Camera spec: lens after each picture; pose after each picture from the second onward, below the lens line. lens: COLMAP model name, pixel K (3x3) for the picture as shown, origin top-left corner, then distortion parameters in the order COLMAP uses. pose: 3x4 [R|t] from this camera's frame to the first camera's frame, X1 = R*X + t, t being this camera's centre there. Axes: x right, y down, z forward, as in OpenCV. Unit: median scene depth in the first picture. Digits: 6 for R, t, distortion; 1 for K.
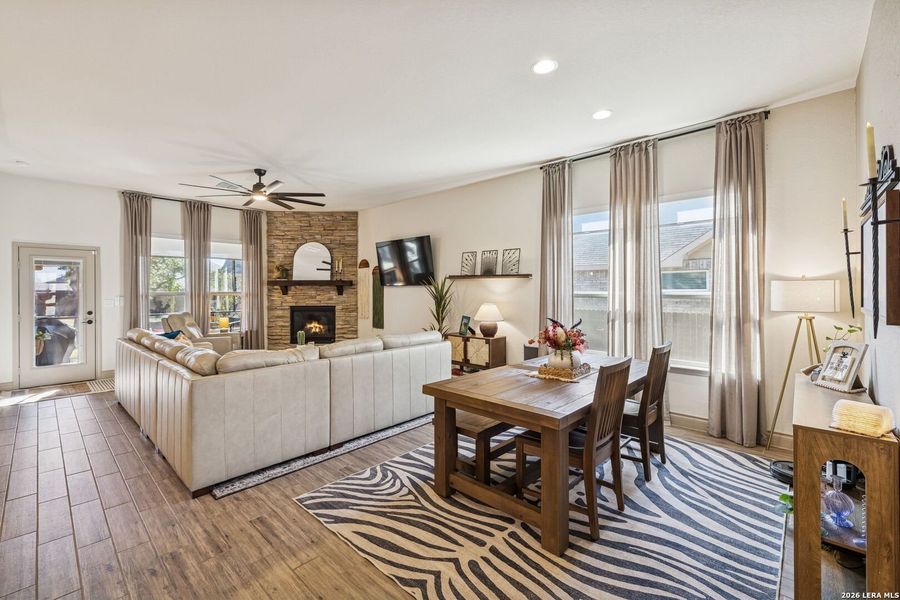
lens RADIAL K [[381.6, 0, 441.2], [0, 381.6, 283.7], [0, 0, 1]] dist [0.001264, 0.000248]
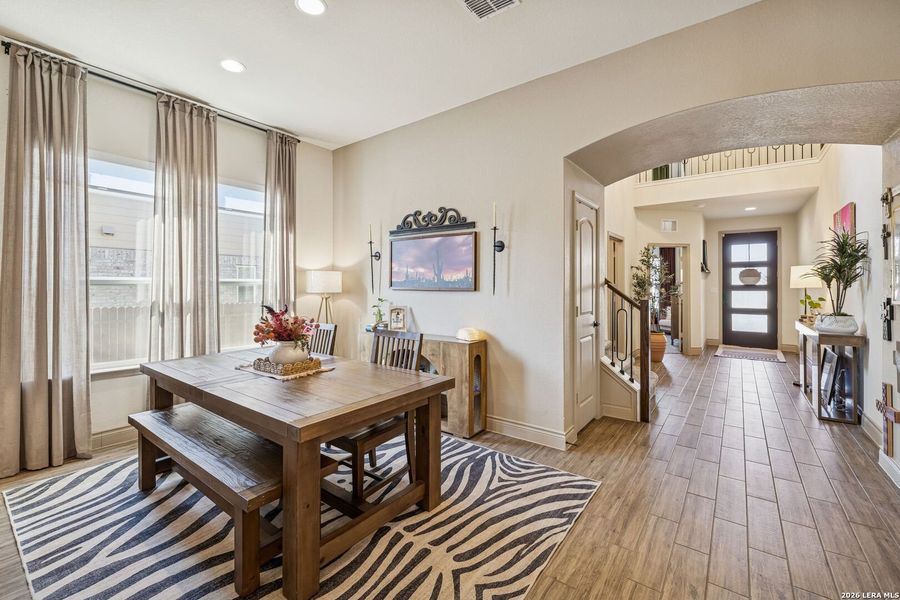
lens RADIAL K [[381.6, 0, 441.2], [0, 381.6, 283.7], [0, 0, 1]] dist [0.001264, 0.000248]
pose [[-0.100991, 0.008178, 0.994854, -0.296689], [-0.013621, 0.999861, -0.009602, 0.025565], [-0.994794, -0.014520, -0.100866, 0.402380]]
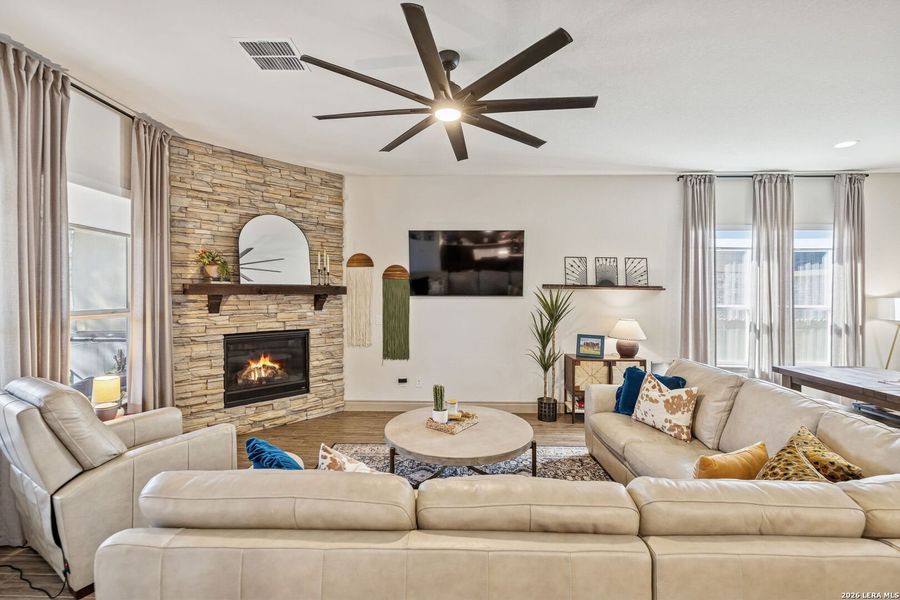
lens RADIAL K [[386.8, 0, 446.9], [0, 386.8, 291.4], [0, 0, 1]] dist [0.002625, 0.000656]
pose [[0.743090, 0.006994, 0.669155, -0.748725], [-0.015302, 0.999862, 0.006543, -0.009623], [-0.669017, -0.015101, 0.743094, 0.602904]]
